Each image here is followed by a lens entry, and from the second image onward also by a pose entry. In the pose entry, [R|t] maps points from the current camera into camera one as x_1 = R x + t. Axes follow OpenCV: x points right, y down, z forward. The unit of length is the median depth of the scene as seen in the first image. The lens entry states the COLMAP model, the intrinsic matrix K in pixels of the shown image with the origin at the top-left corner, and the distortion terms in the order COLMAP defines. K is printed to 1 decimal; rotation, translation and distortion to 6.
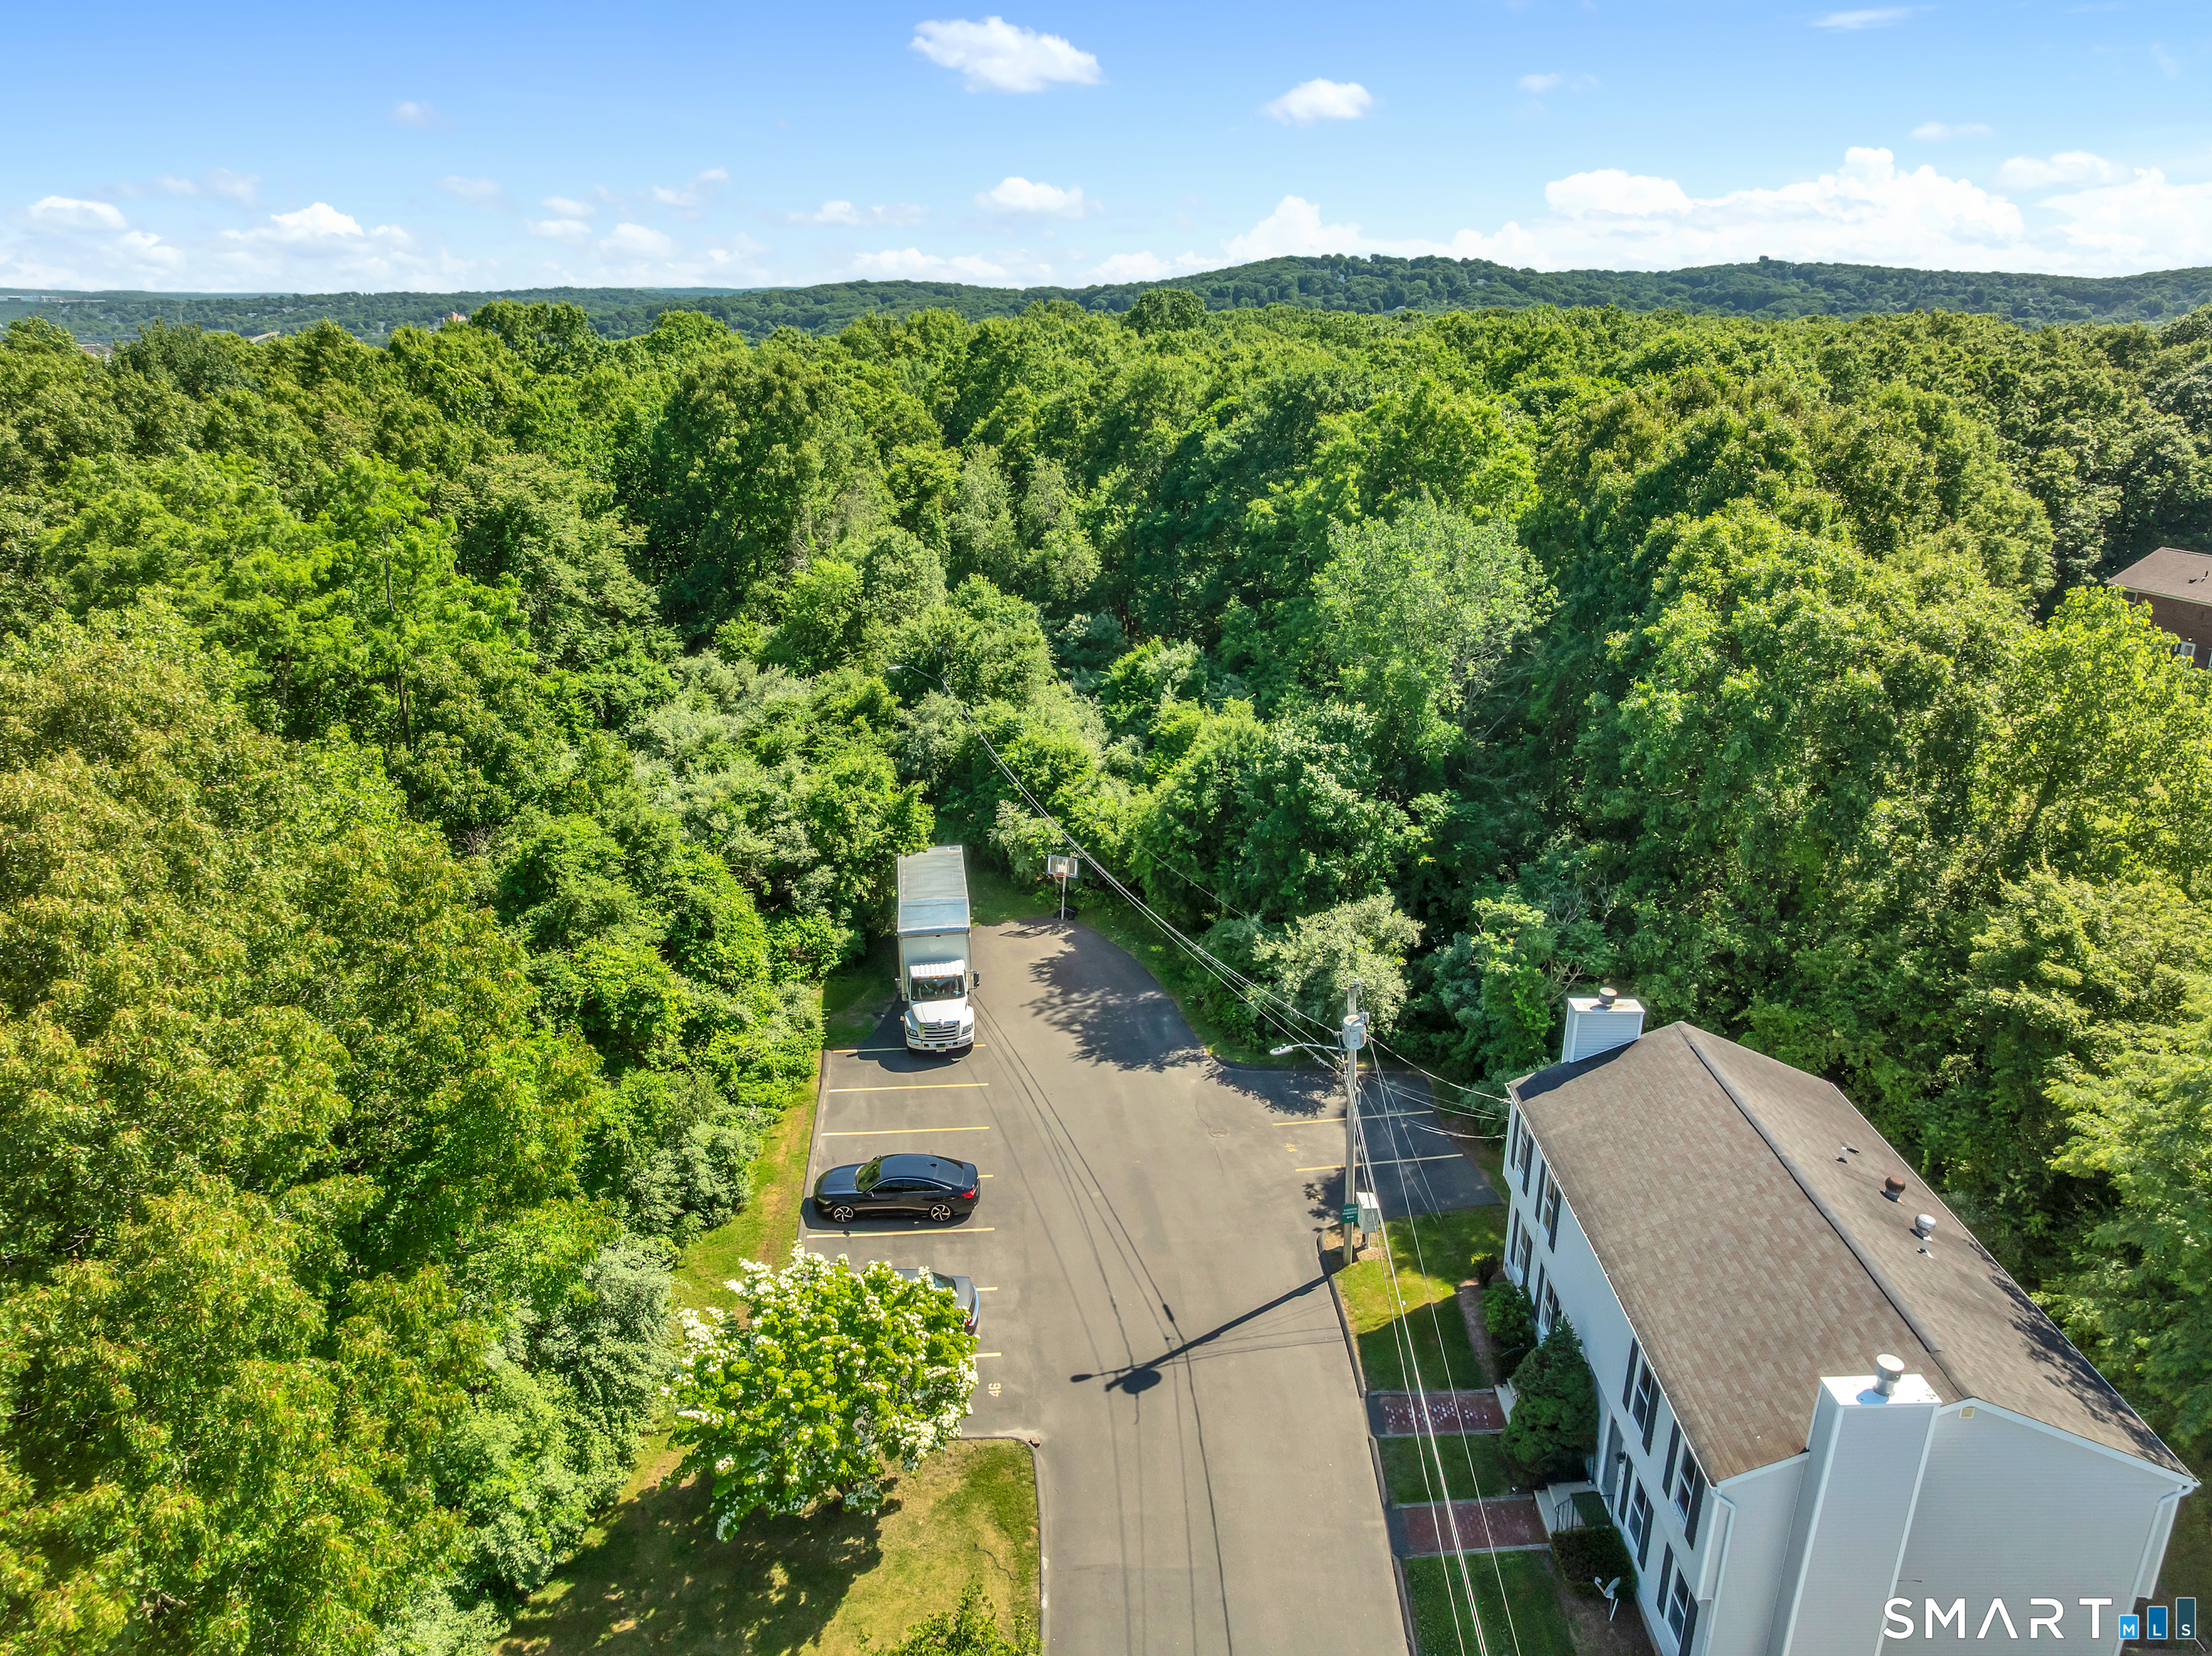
lens RADIAL K [[1537.5, 0, 1109.1], [0, 1537.5, 861.0], [0, 0, 1]] dist [-0.024715, 0.000571]
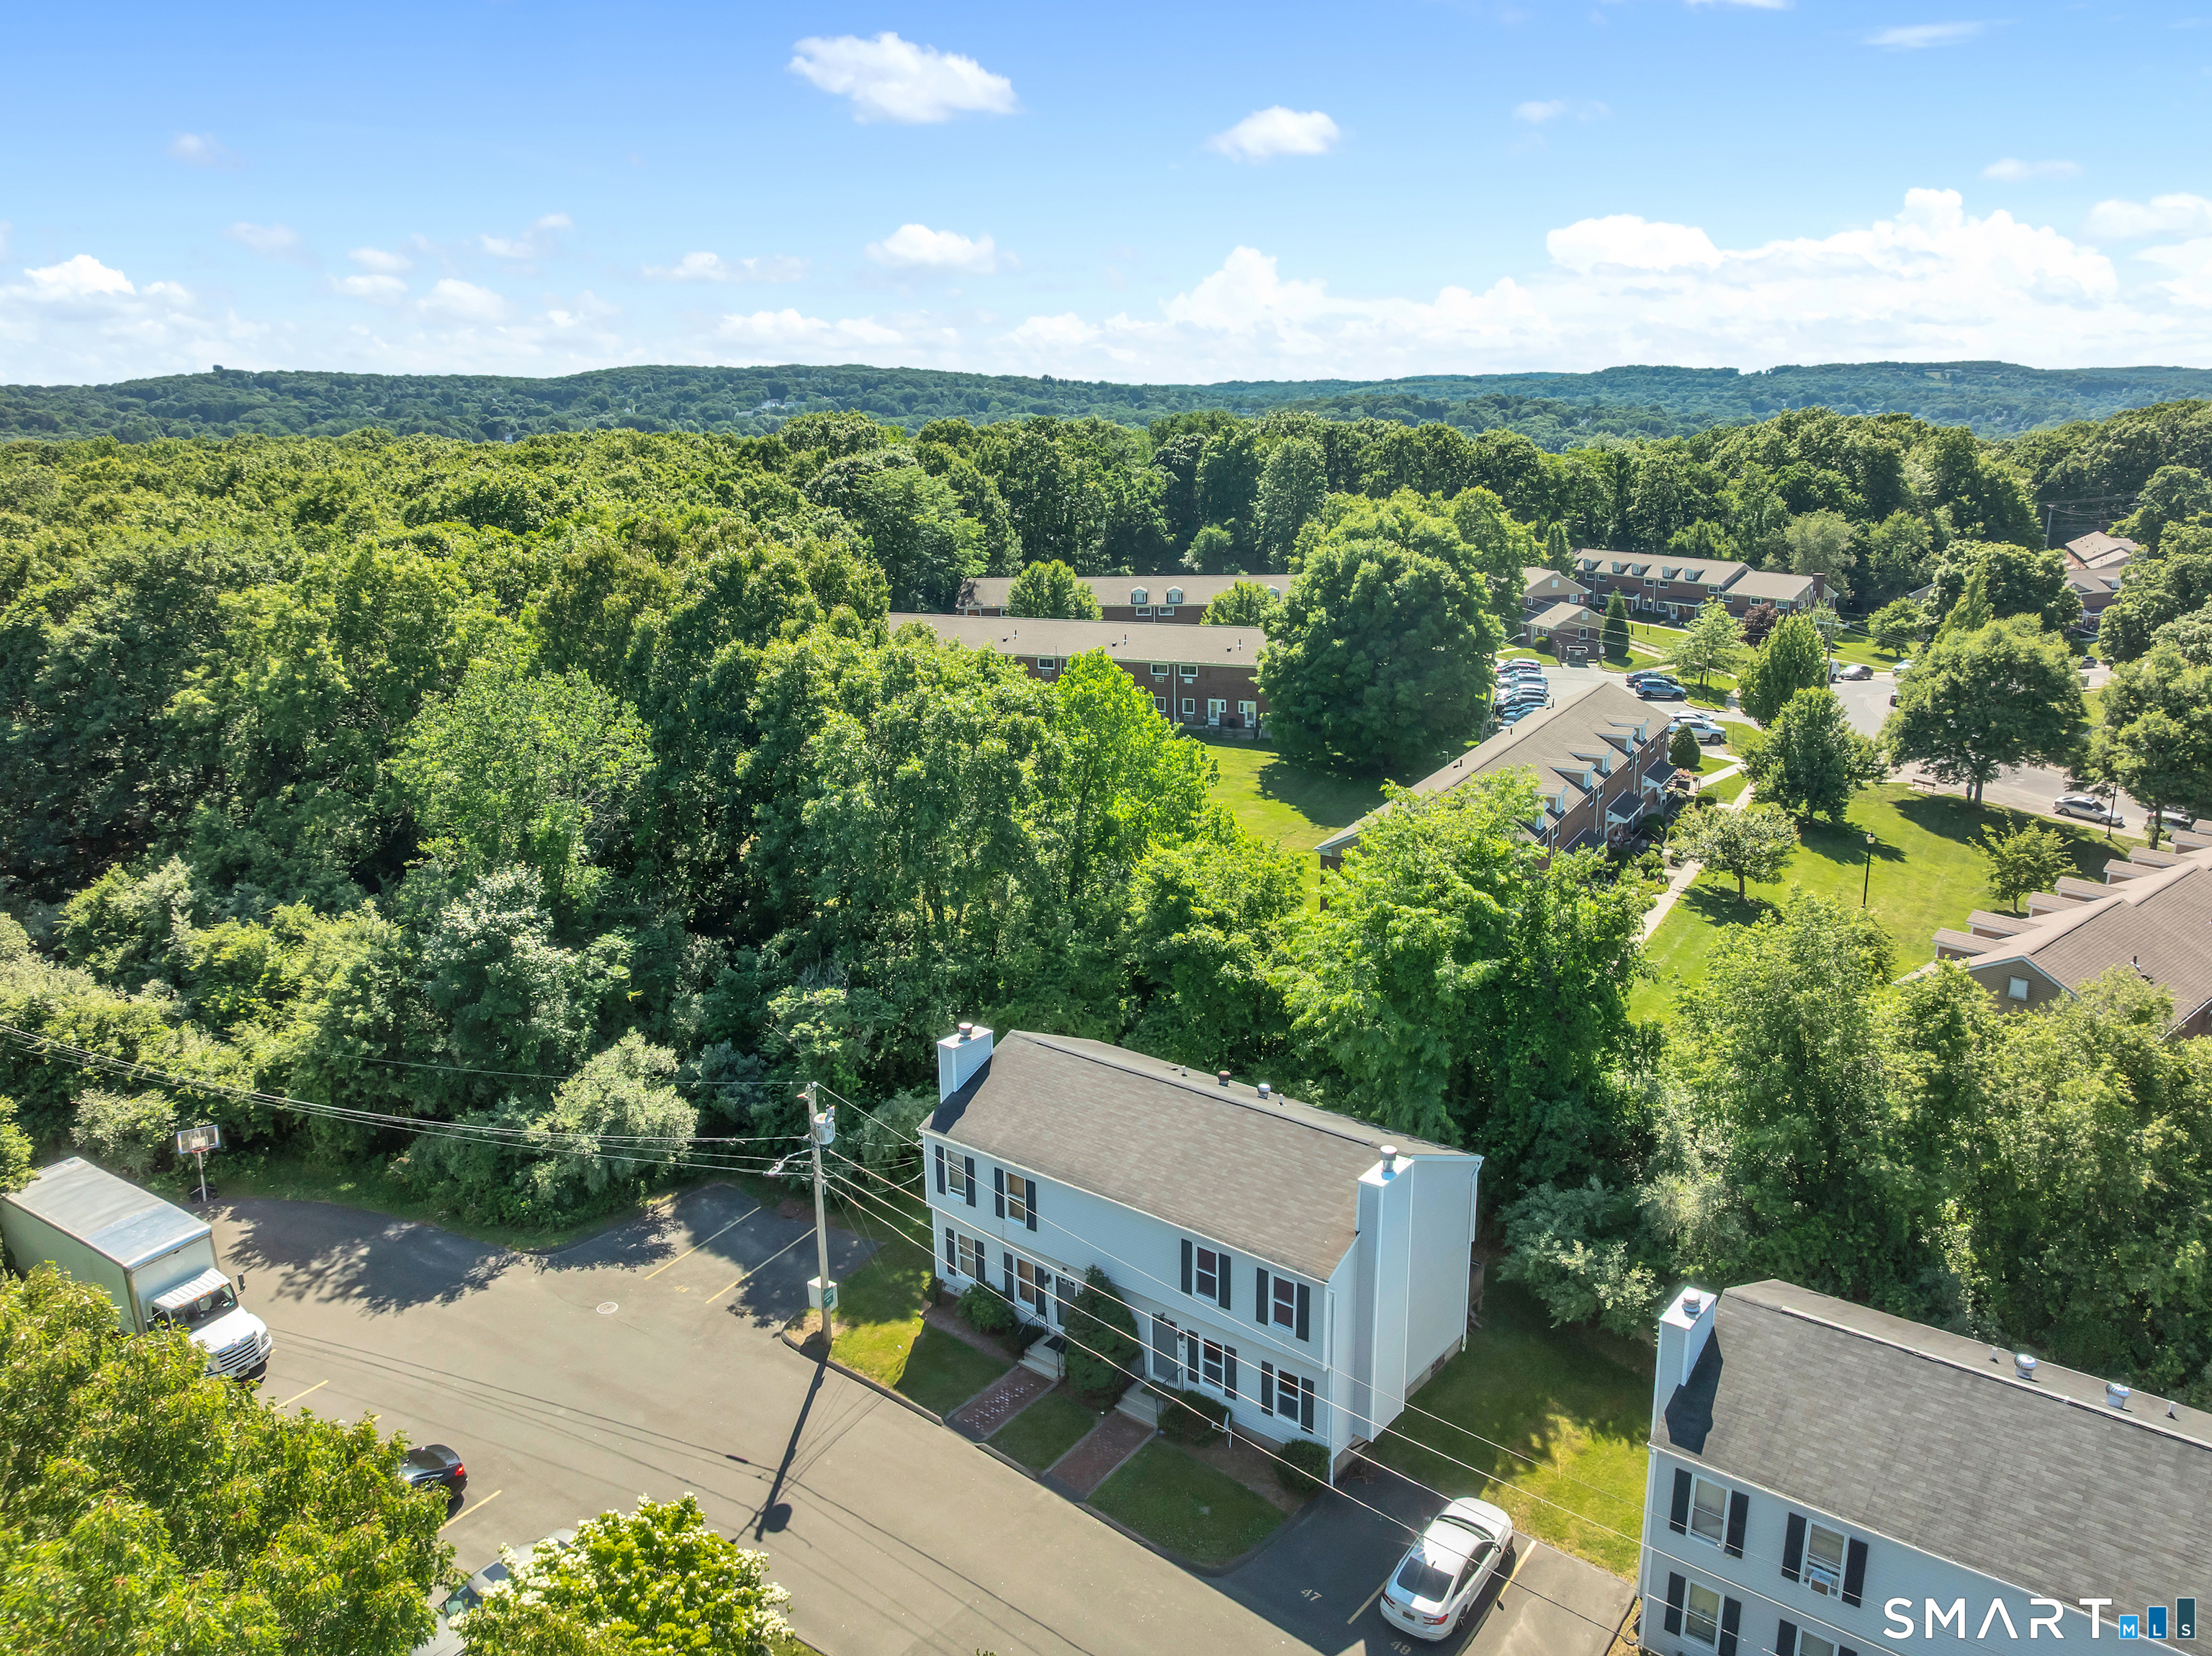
lens RADIAL K [[1603.7, 0, 1106.0], [0, 1603.7, 828.0], [0, 0, 1]] dist [-0.033701, -0.003431]
pose [[0.639098, -0.219415, 0.737164, -0.380641], [0.286554, 0.957368, 0.036525, -0.059294], [-0.713751, 0.187894, 0.674726, 0.021473]]
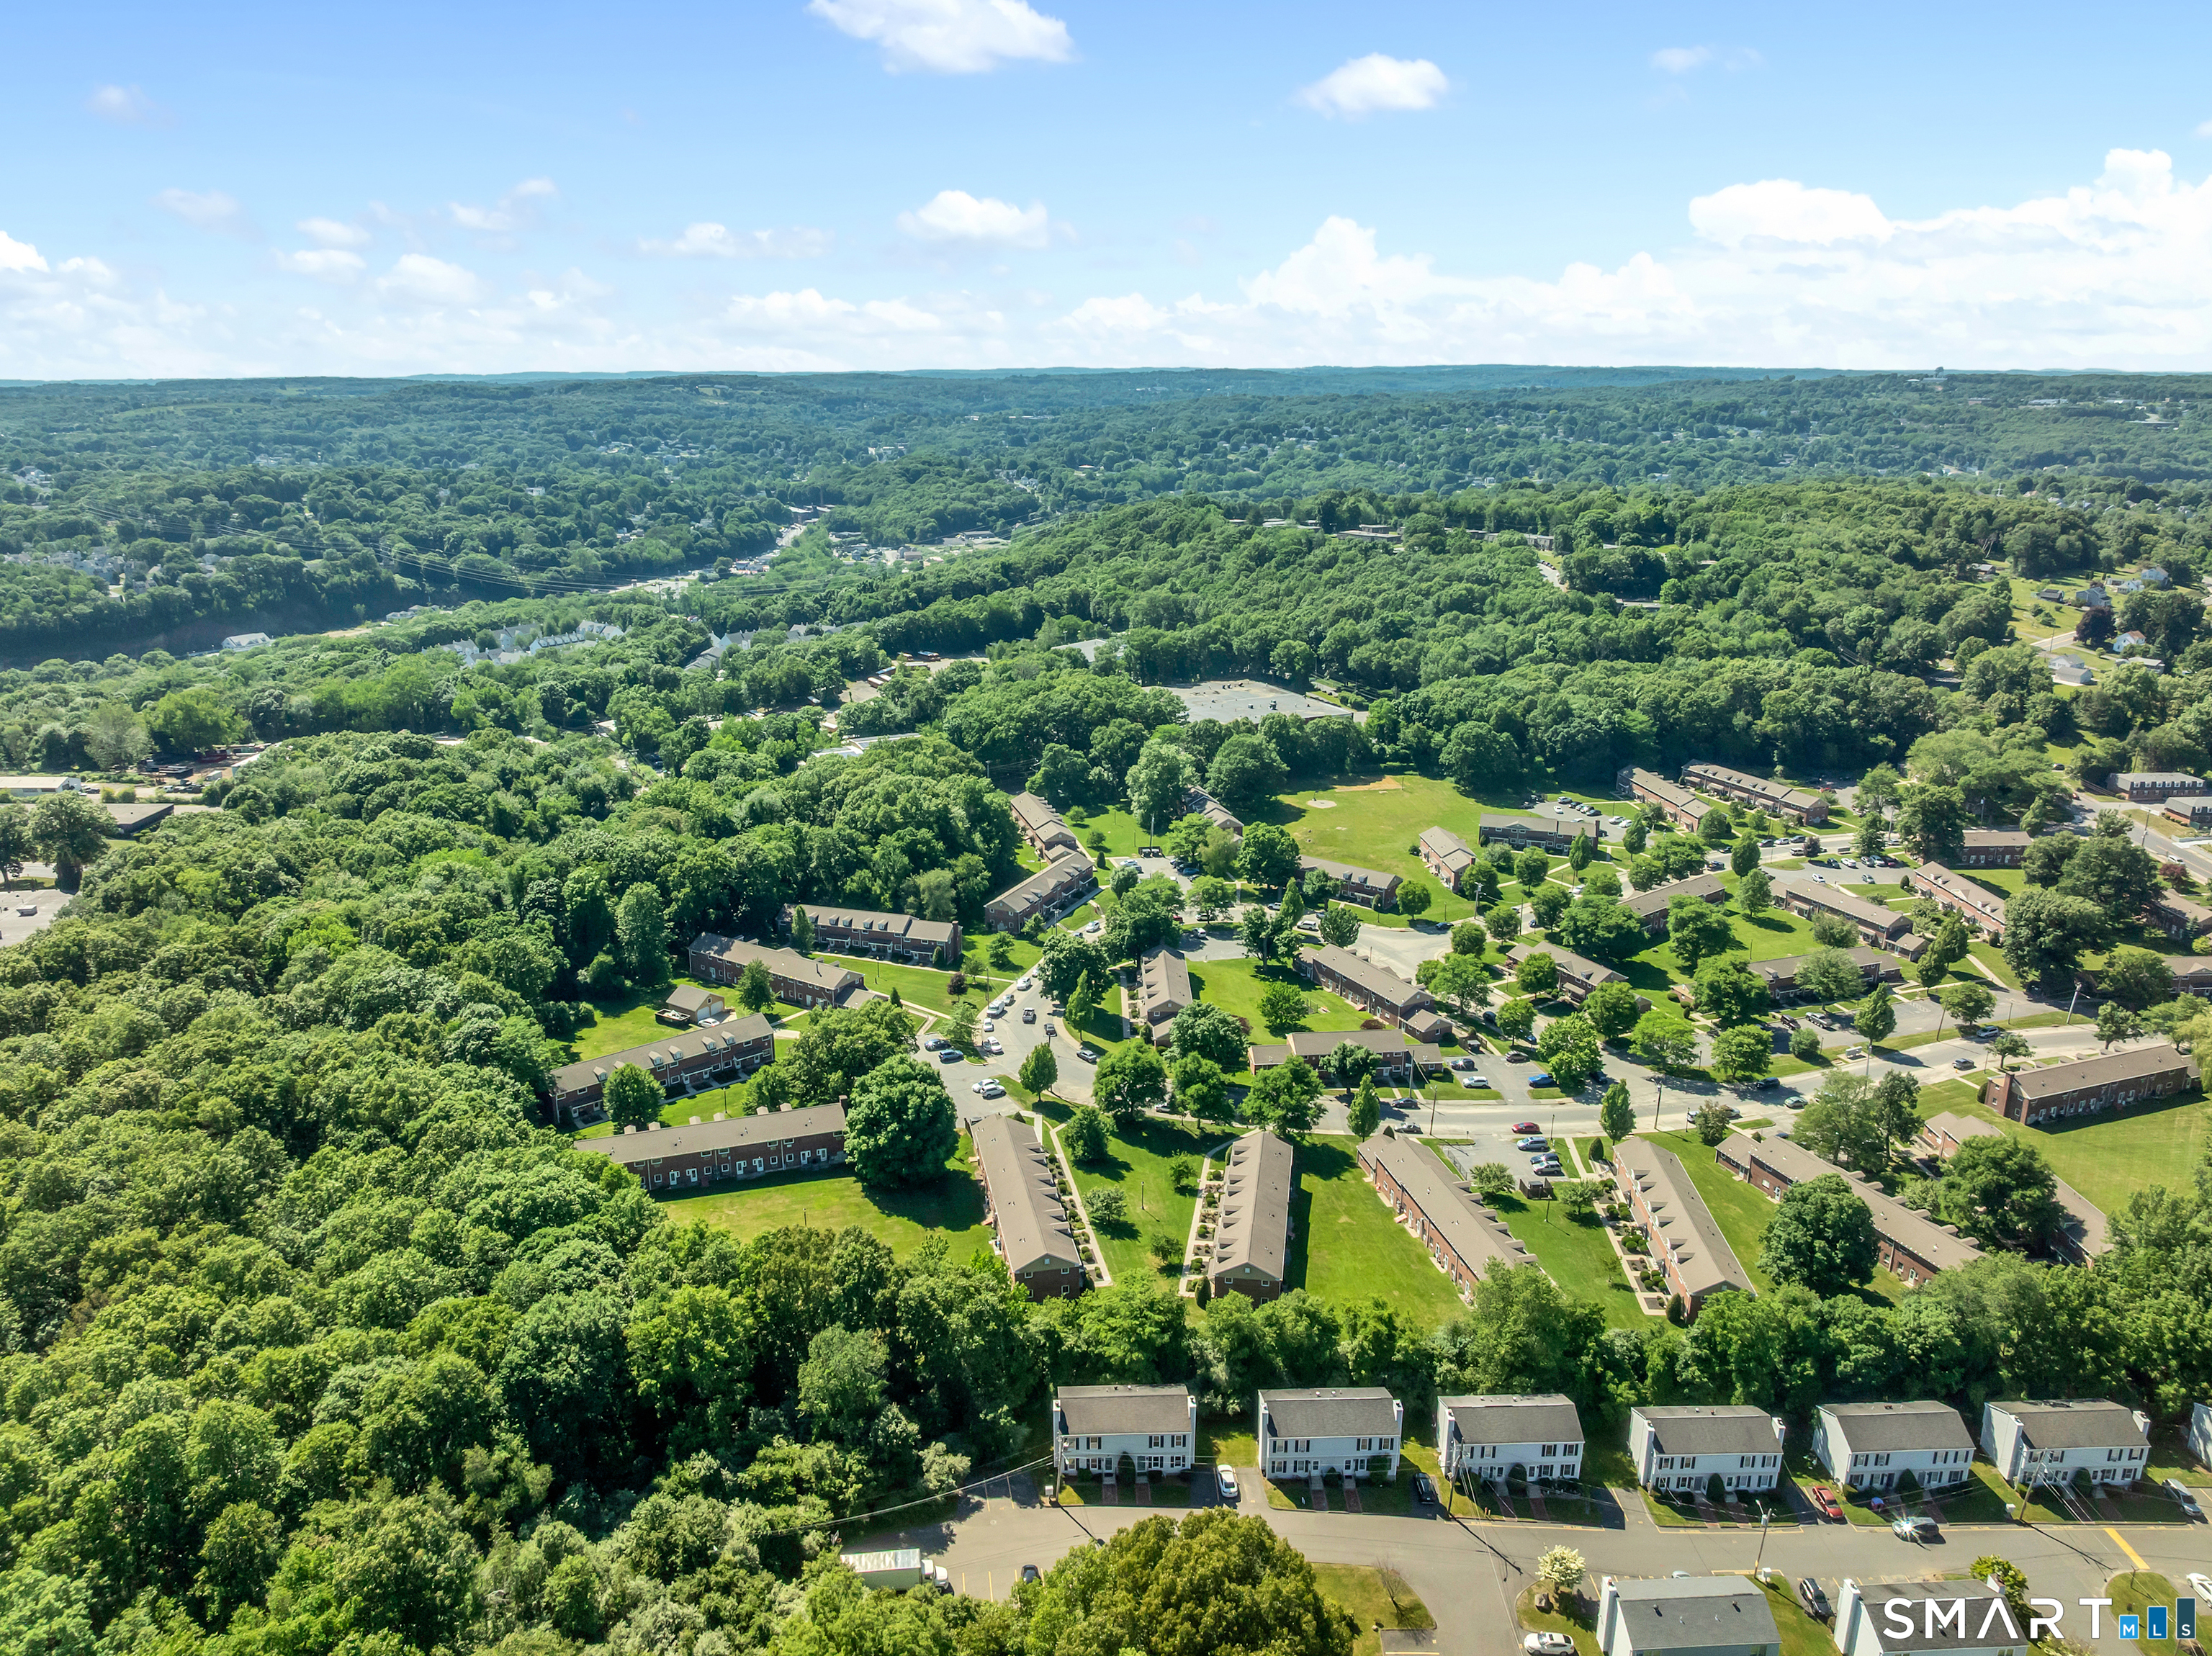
lens RADIAL K [[1570.3, 0, 1108.3], [0, 1570.3, 781.0], [0, 0, 1]] dist [-0.015874, -0.036548]
pose [[-0.020683, -0.252270, 0.967436, -2.621748], [0.348077, 0.905289, 0.243506, -1.886360], [-0.937238, 0.341778, 0.069085, -0.027859]]
